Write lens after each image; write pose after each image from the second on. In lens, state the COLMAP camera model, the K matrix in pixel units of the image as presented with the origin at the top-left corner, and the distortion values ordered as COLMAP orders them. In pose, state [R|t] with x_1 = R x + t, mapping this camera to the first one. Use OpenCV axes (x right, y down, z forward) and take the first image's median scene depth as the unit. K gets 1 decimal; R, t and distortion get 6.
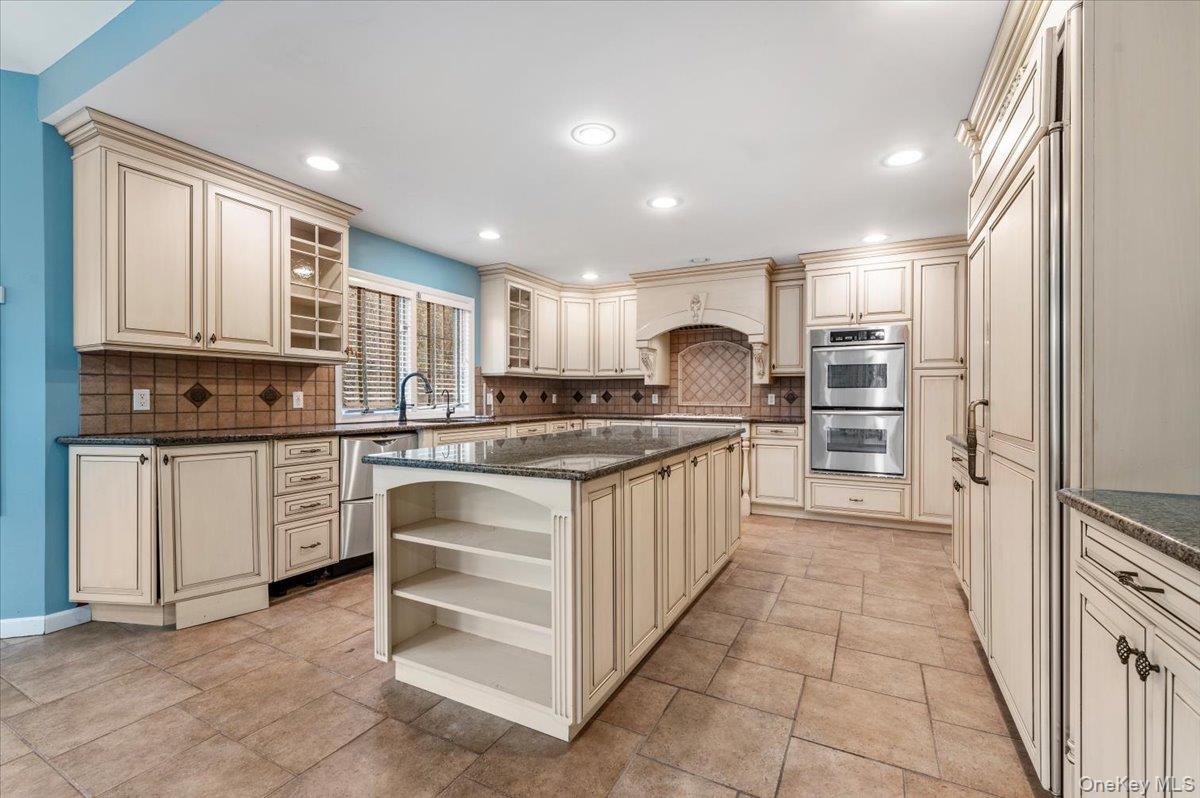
lens RADIAL K [[517.0, 0, 602.2], [0, 517.0, 393.6], [0, 0, 1]] dist [0.002256, -0.000365]
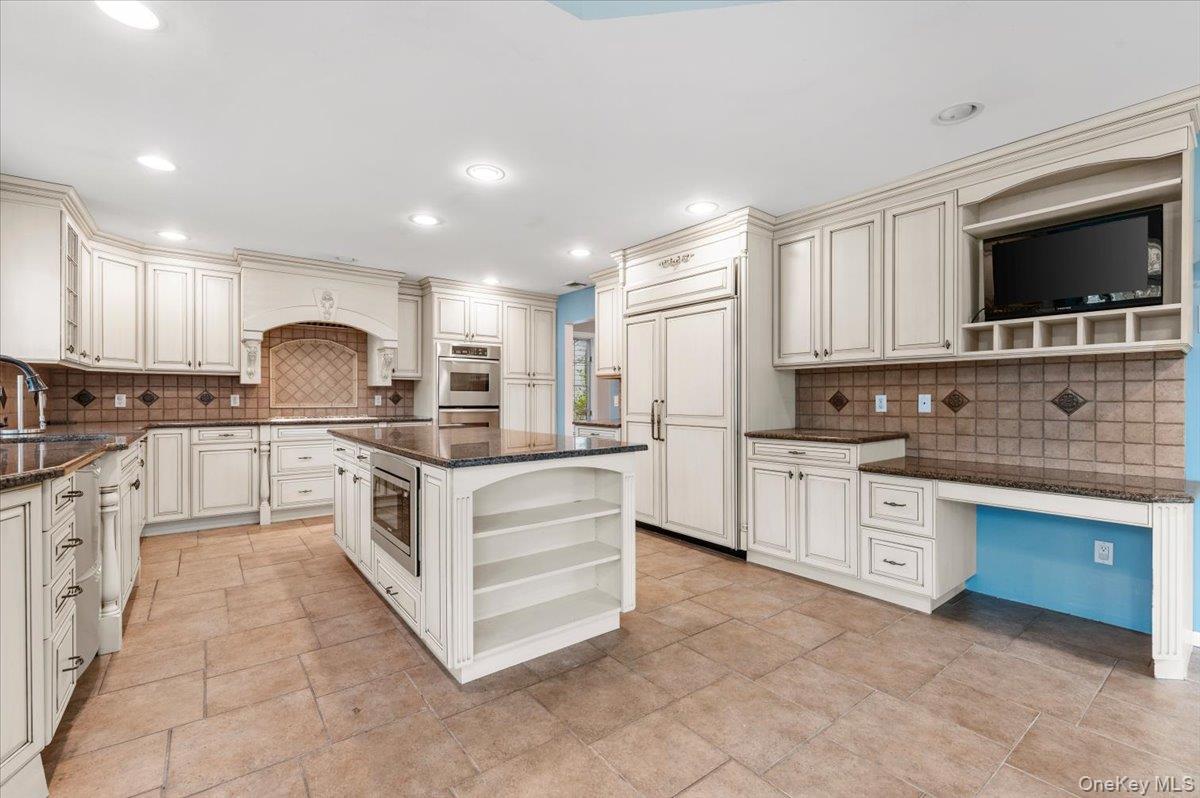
lens RADIAL K [[518.4, 0, 602.3], [0, 518.4, 396.9], [0, 0, 1]] dist [0.002654, 0.000002]
pose [[0.414621, 0.000953, 0.909993, -0.723825], [-0.006649, 0.999976, 0.001982, -0.001837], [-0.909970, -0.006873, 0.414618, 0.209238]]
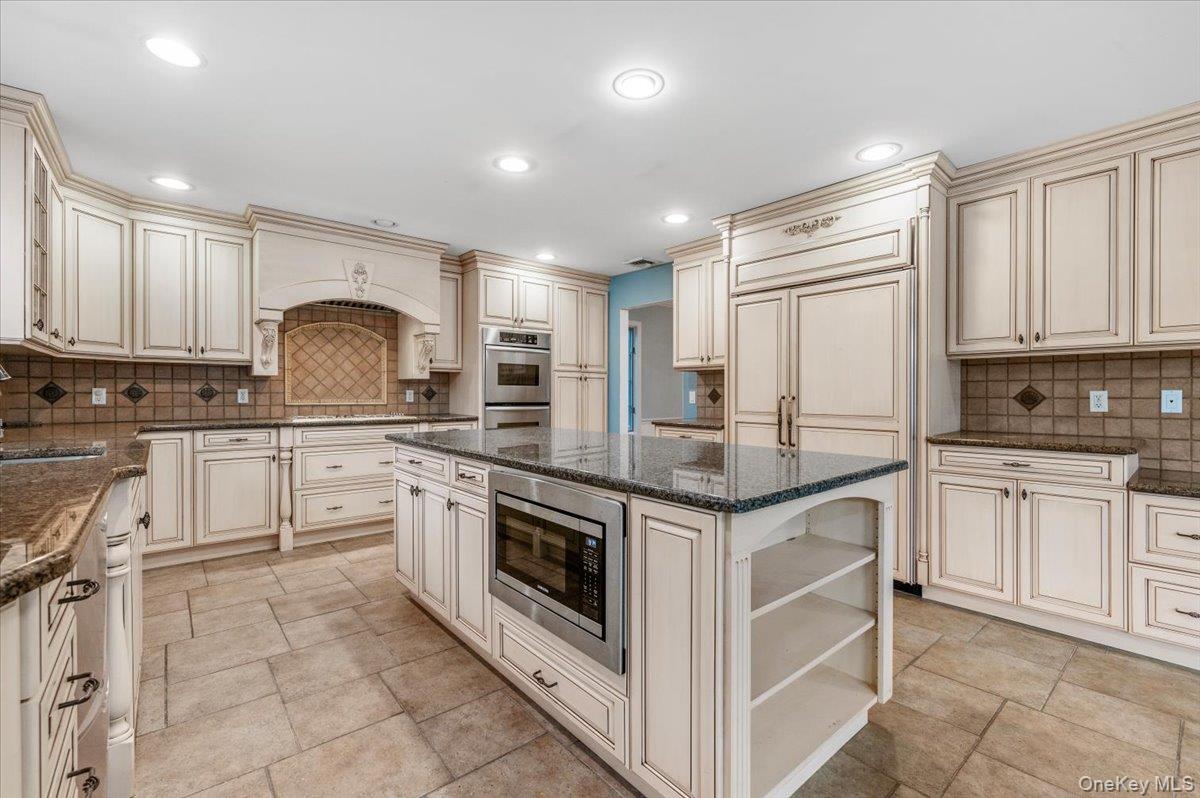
lens RADIAL K [[517.0, 0, 602.2], [0, 517.0, 393.6], [0, 0, 1]] dist [0.002256, -0.000365]
pose [[0.371877, -0.001256, 0.928281, -0.617558], [-0.008259, 0.999955, 0.004661, -0.000087], [-0.928245, -0.009400, 0.371850, 0.551689]]
